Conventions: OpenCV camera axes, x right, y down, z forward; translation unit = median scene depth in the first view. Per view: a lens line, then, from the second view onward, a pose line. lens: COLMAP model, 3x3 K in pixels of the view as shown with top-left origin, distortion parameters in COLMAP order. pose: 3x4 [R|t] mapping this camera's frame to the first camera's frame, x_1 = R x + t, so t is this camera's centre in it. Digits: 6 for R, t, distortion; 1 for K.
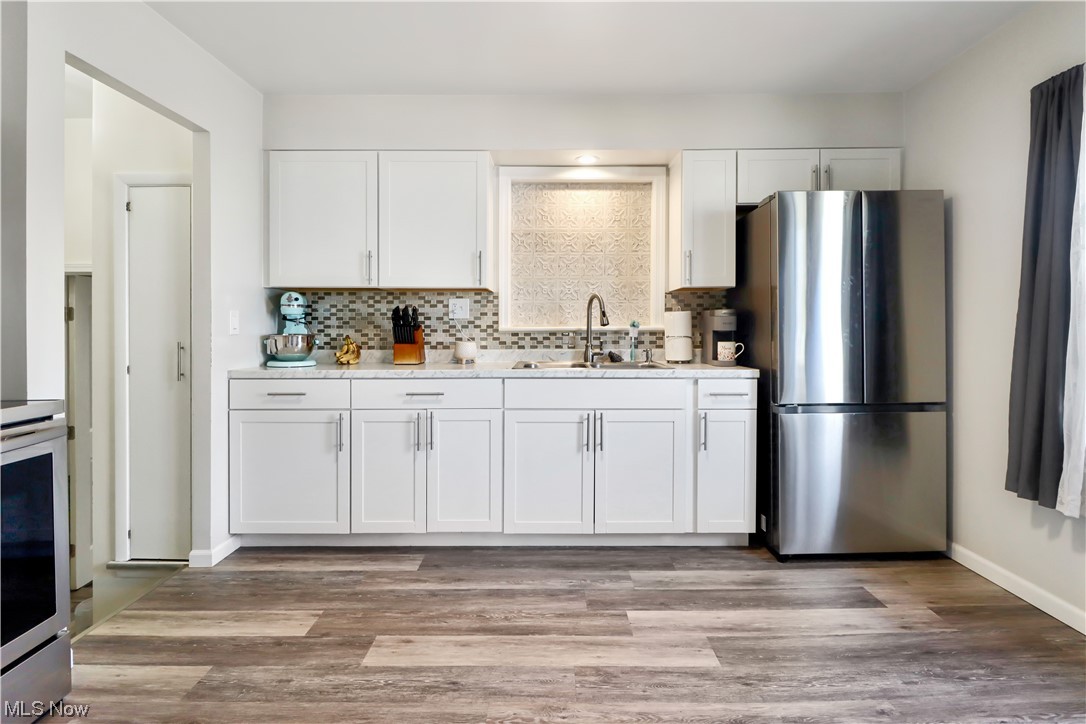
lens RADIAL K [[554.1, 0, 533.0], [0, 554.1, 330.8], [0, 0, 1]] dist [-0.004635, -0.005494]
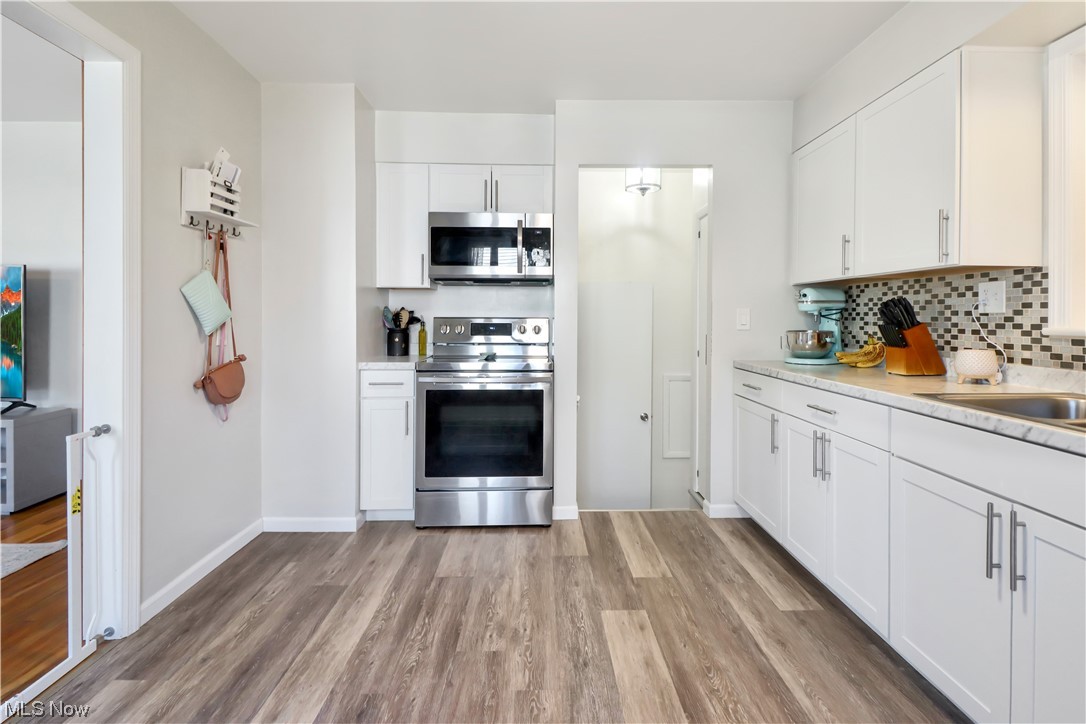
lens RADIAL K [[517.9, 0, 539.9], [0, 517.9, 323.1], [0, 0, 1]] dist [-0.008876, -0.003886]
pose [[0.035553, 0.011942, -0.999296, 0.440114], [-0.010701, 0.999876, 0.011568, -0.012068], [0.999310, 0.010282, 0.035677, 0.463522]]
